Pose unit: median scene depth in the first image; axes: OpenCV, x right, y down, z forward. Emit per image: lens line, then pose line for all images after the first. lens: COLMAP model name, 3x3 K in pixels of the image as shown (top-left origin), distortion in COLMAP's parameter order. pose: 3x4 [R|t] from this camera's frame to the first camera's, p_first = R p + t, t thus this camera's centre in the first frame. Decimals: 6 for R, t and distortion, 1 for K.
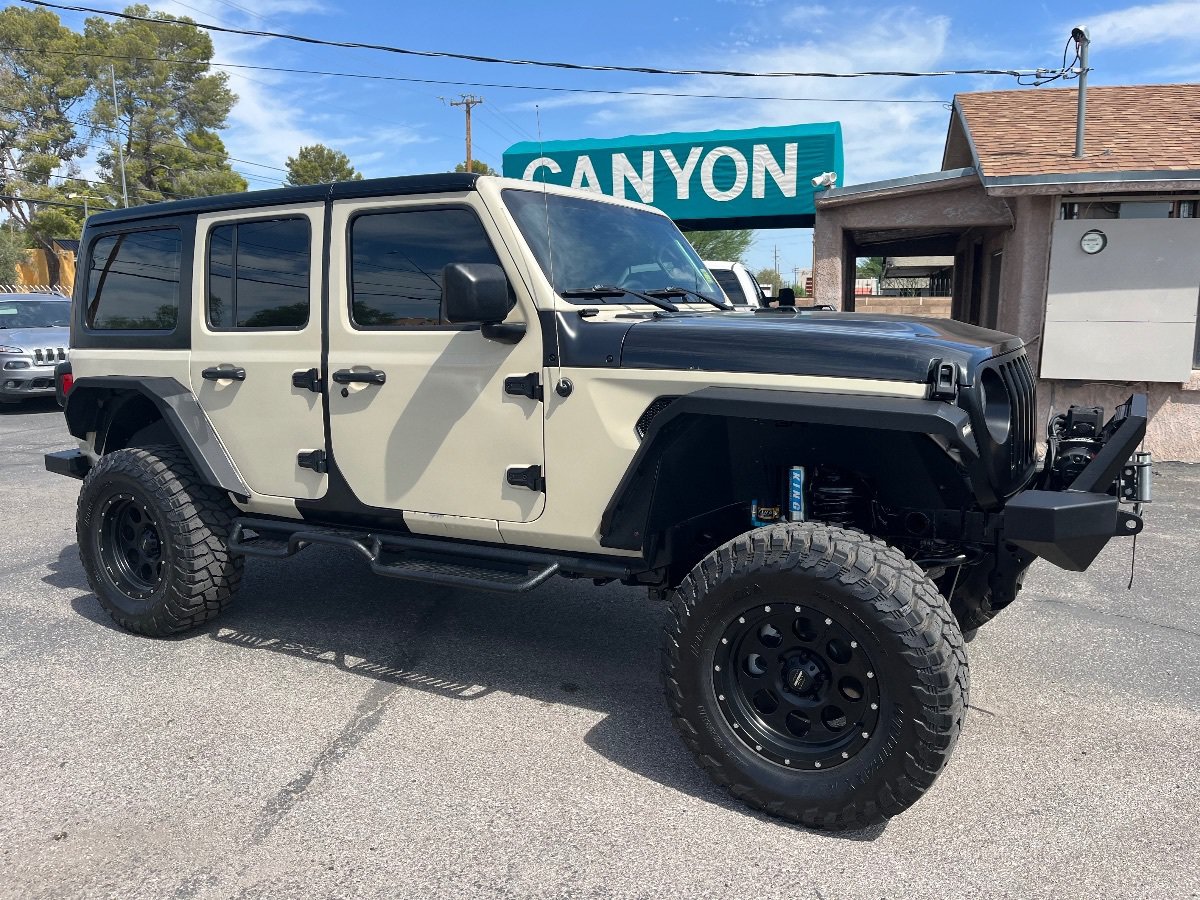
lens RADIAL K [[919.7, 0, 600.0], [0, 919.7, 450.0], [0, 0, 1]] dist [0.069672, -0.104817]
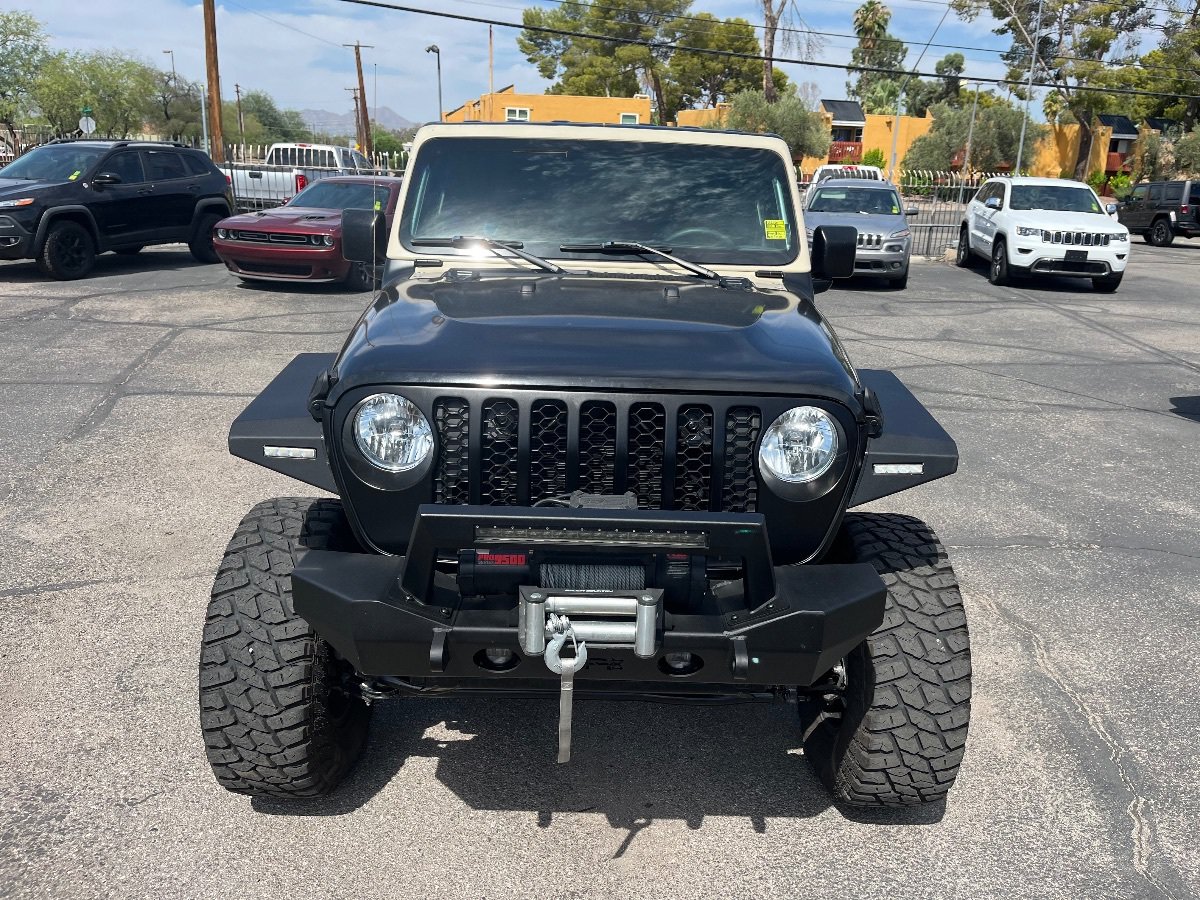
lens RADIAL K [[908.4, 0, 595.8], [0, 908.4, 455.9], [0, 0, 1]] dist [0.086529, -0.119662]
pose [[0.506690, 0.285957, -0.813323, 0.708591], [-0.173230, 0.957918, 0.228875, -0.155776], [0.844545, 0.024924, 0.534904, 0.421341]]
